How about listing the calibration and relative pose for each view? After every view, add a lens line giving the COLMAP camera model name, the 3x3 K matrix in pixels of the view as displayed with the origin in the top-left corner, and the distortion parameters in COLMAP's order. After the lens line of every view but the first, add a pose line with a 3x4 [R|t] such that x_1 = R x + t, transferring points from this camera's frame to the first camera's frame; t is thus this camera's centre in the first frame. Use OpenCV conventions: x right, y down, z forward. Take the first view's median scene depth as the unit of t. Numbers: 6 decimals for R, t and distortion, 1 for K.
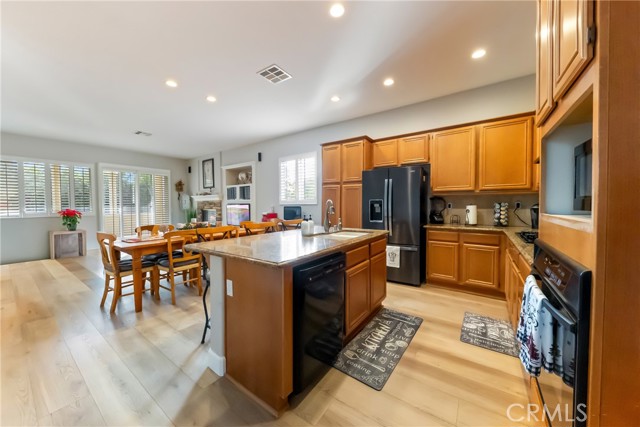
lens RADIAL K [[235.3, 0, 318.7], [0, 235.3, 210.7], [0, 0, 1]] dist [0.000576, 0.000018]
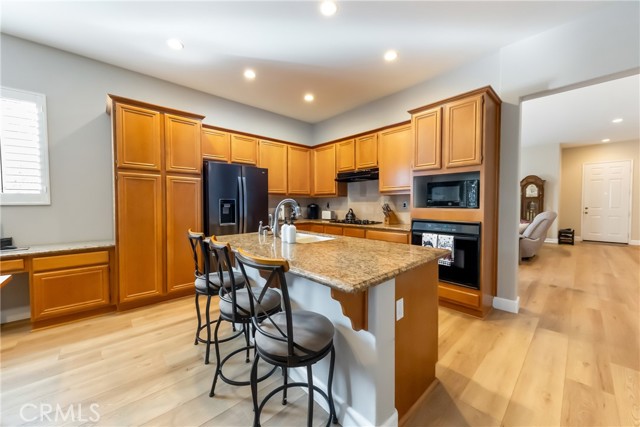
lens RADIAL K [[246.9, 0, 320.6], [0, 246.9, 209.0], [0, 0, 1]] dist [-0.001687, -0.000038]
pose [[0.205633, -0.005620, 0.978613, -0.491264], [0.037969, 0.999276, -0.002240, 0.002575], [-0.977892, 0.037617, 0.205698, 0.444012]]
